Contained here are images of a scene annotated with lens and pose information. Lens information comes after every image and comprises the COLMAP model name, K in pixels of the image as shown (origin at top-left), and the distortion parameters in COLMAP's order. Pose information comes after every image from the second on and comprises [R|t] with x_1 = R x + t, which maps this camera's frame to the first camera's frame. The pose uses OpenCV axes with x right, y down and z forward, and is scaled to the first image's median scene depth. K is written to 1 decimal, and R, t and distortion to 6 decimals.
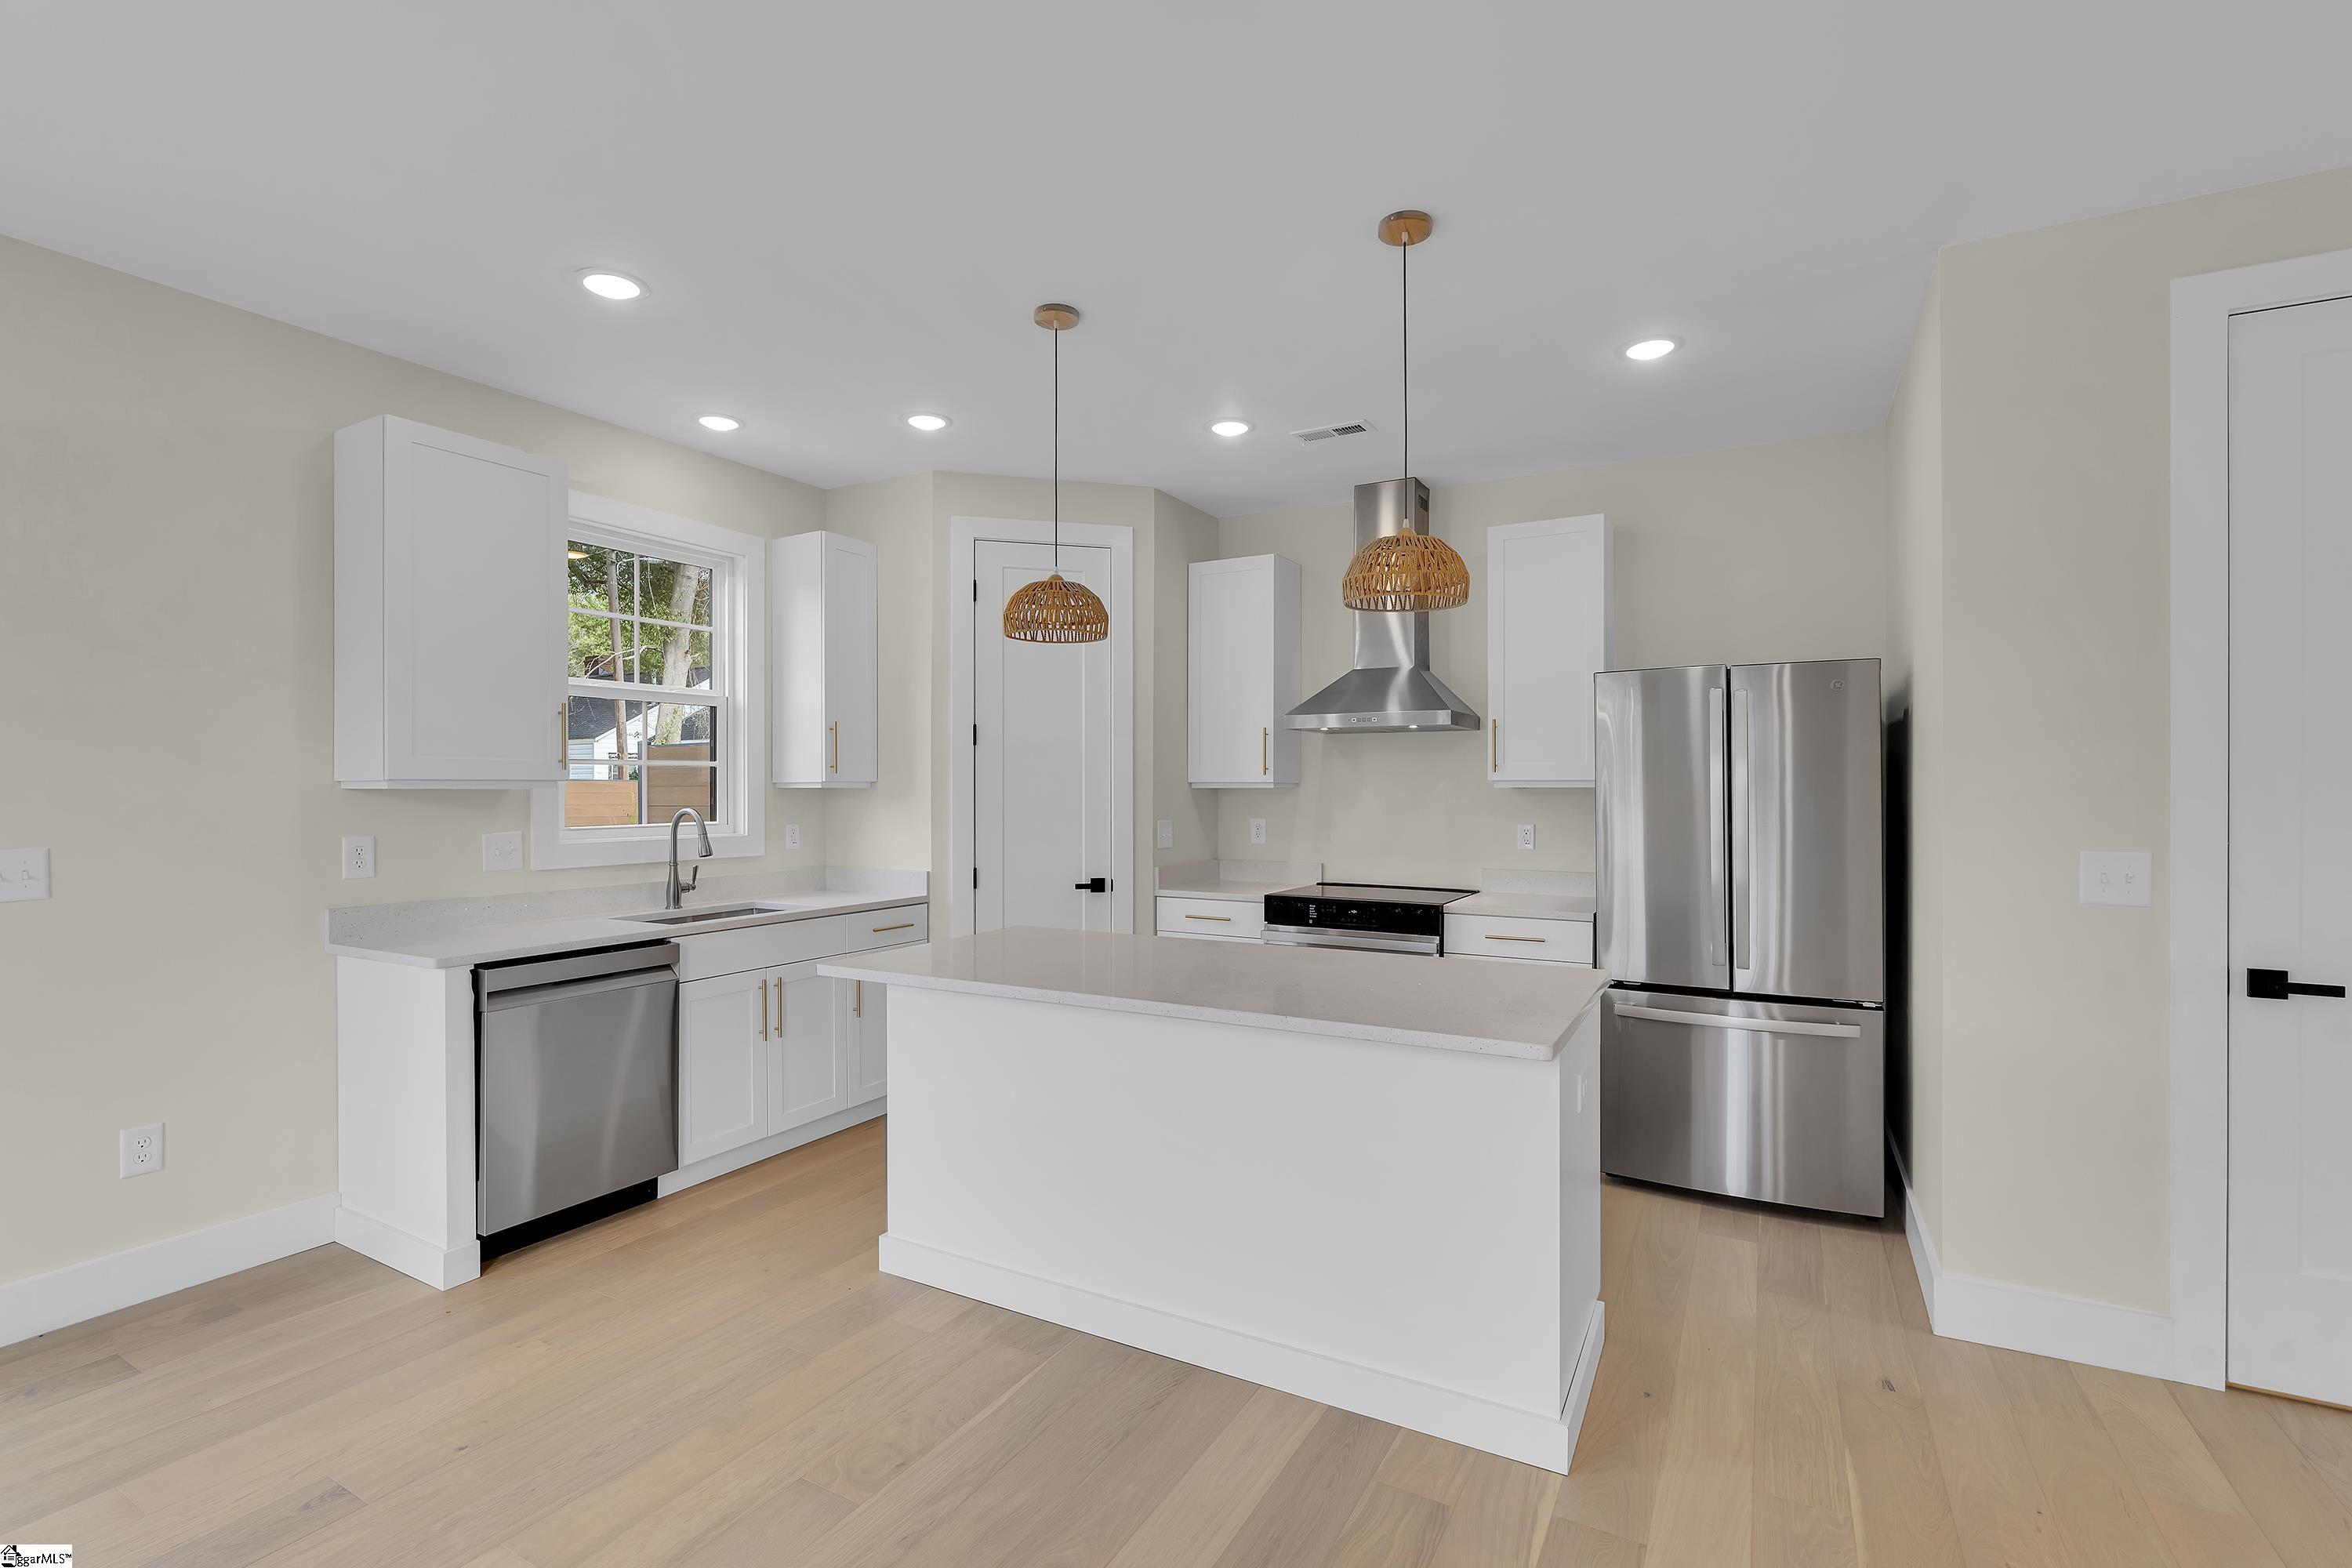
lens RADIAL K [[1043.2, 0, 1173.9], [0, 1043.2, 786.7], [0, 0, 1]] dist [-0.005689, -0.000985]
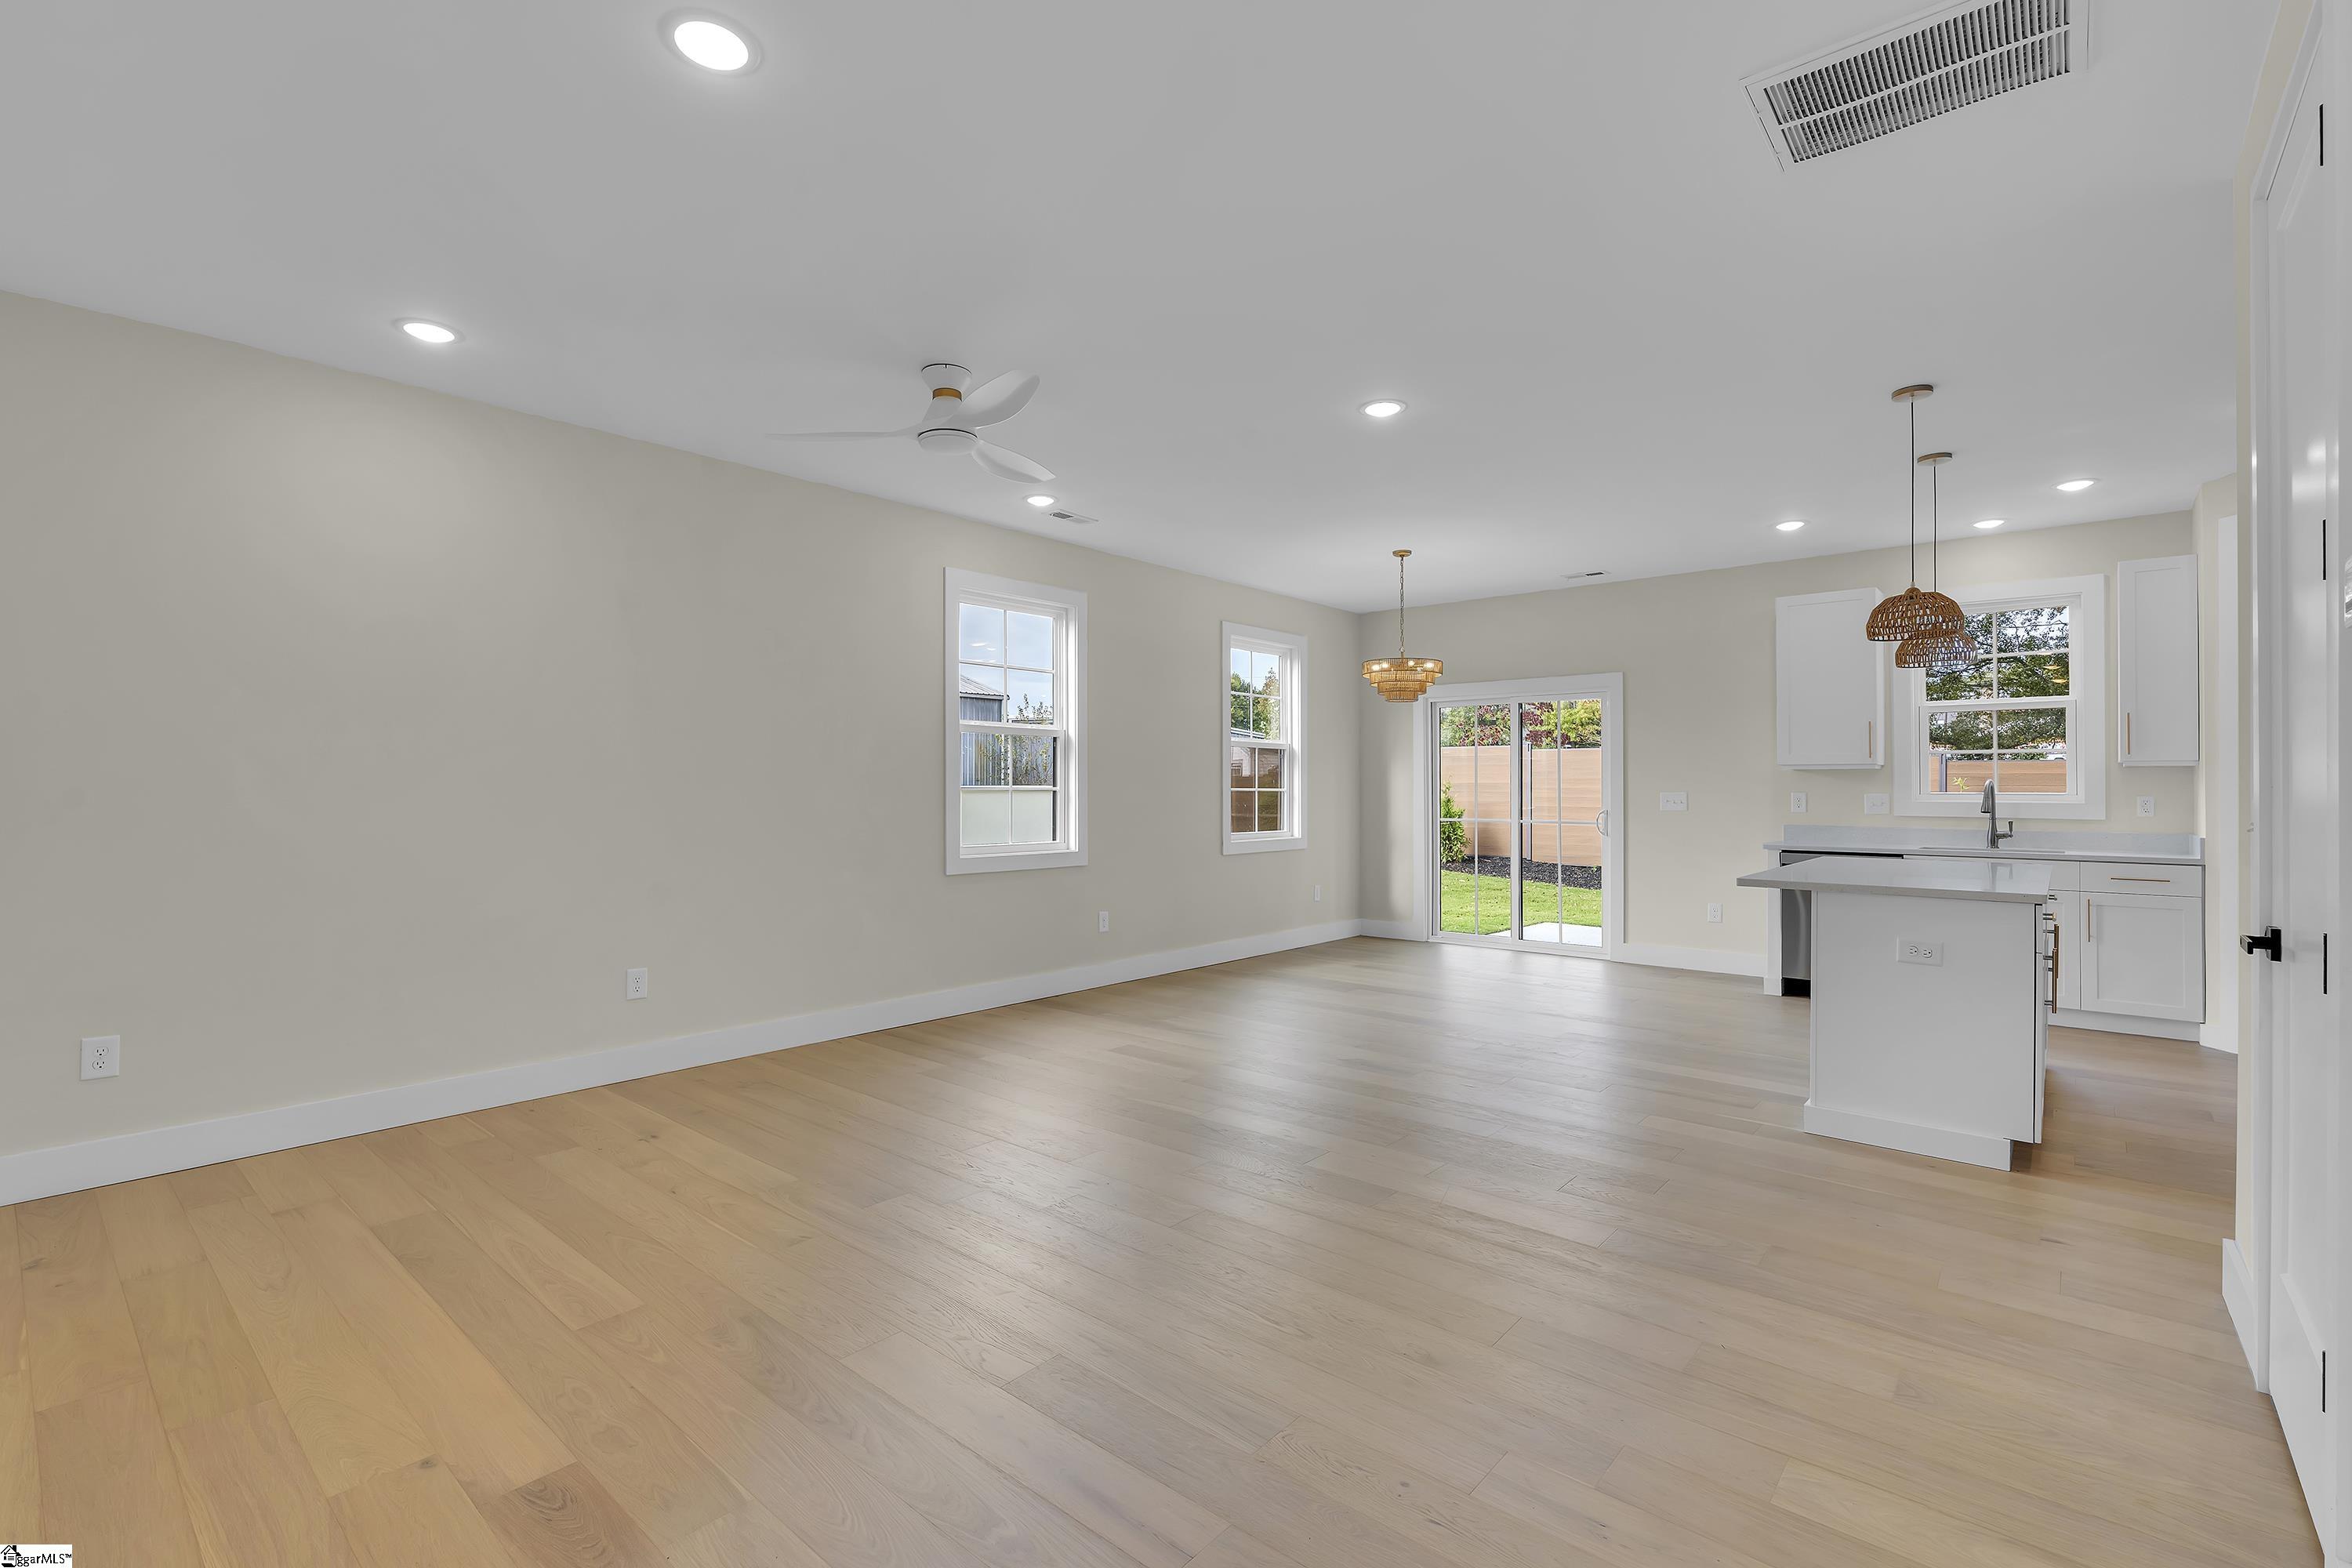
lens RADIAL K [[1043.2, 0, 1161.5], [0, 1043.2, 781.4], [0, 0, 1]] dist [-0.005689, -0.000985]
pose [[-0.201865, -0.006280, -0.979393, 1.436893], [-0.002704, 0.999979, -0.005854, 0.038218], [0.979410, 0.001467, -0.201877, 0.154256]]
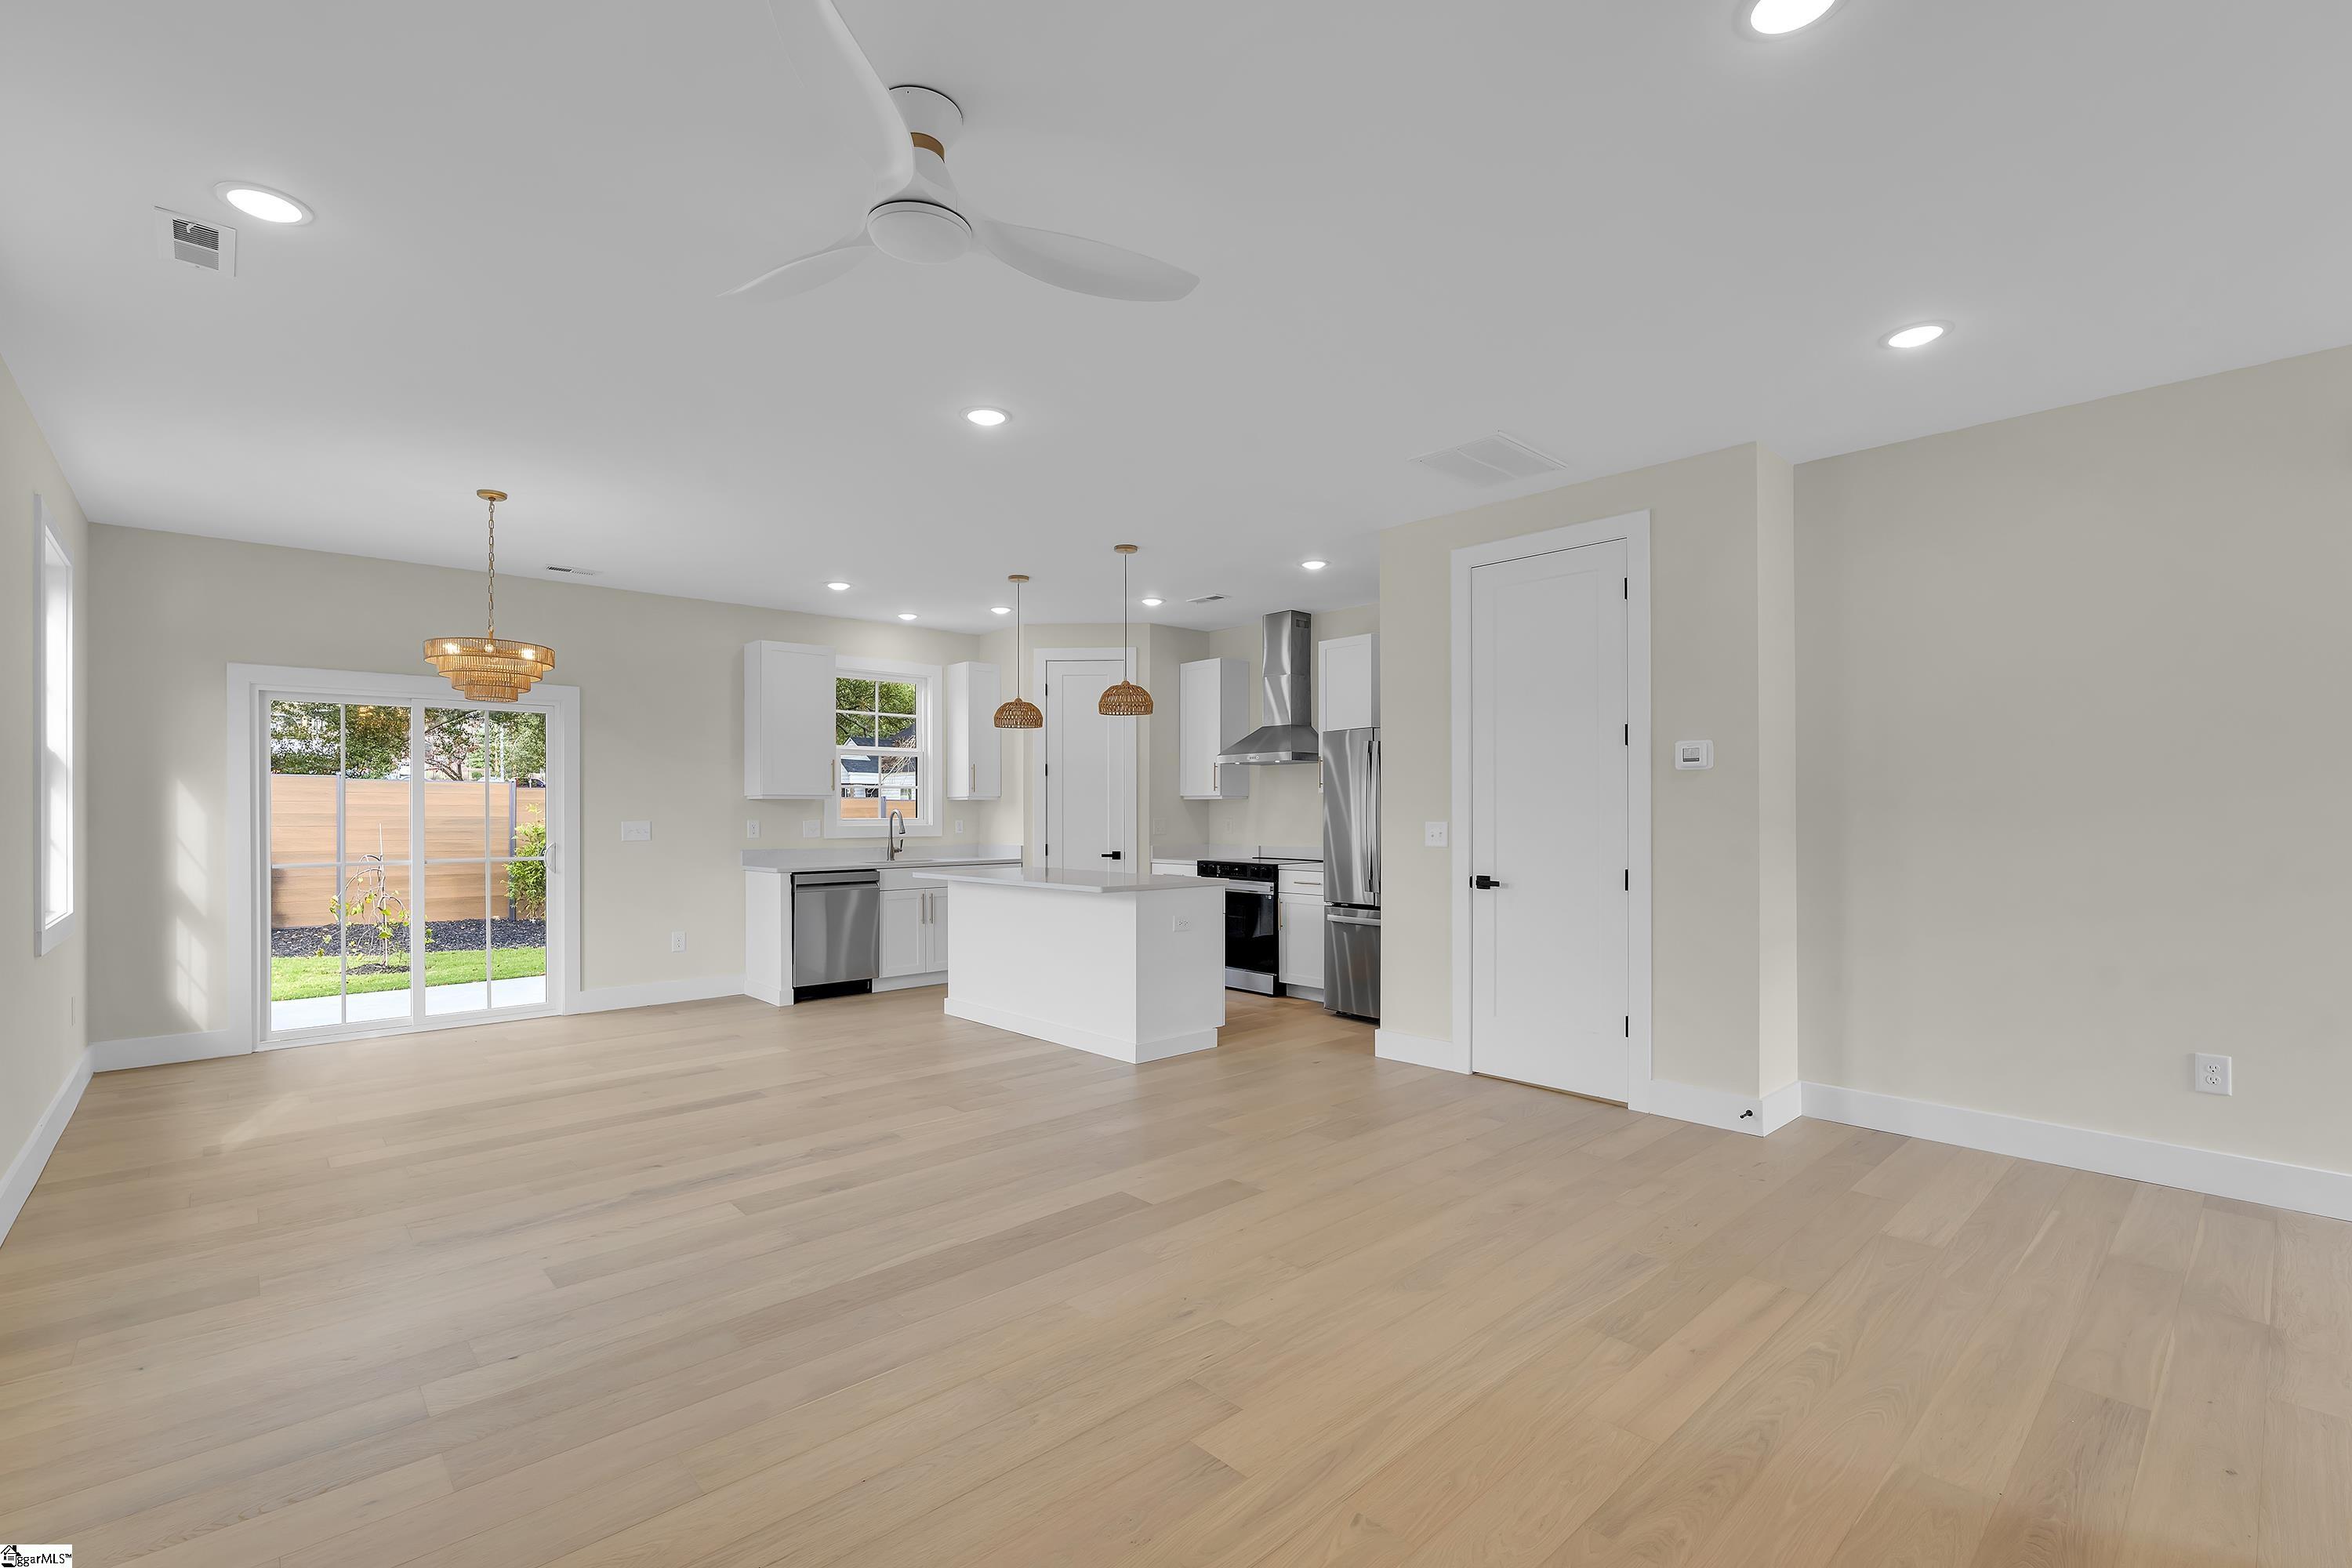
lens RADIAL K [[1043.2, 0, 1179.4], [0, 1043.2, 799.4], [0, 0, 1]] dist [-0.005689, -0.000985]
pose [[0.951919, -0.005318, -0.306305, 0.759488], [0.002621, 0.999954, -0.009218, 0.024693], [0.306340, 0.007972, 0.951889, -0.840437]]
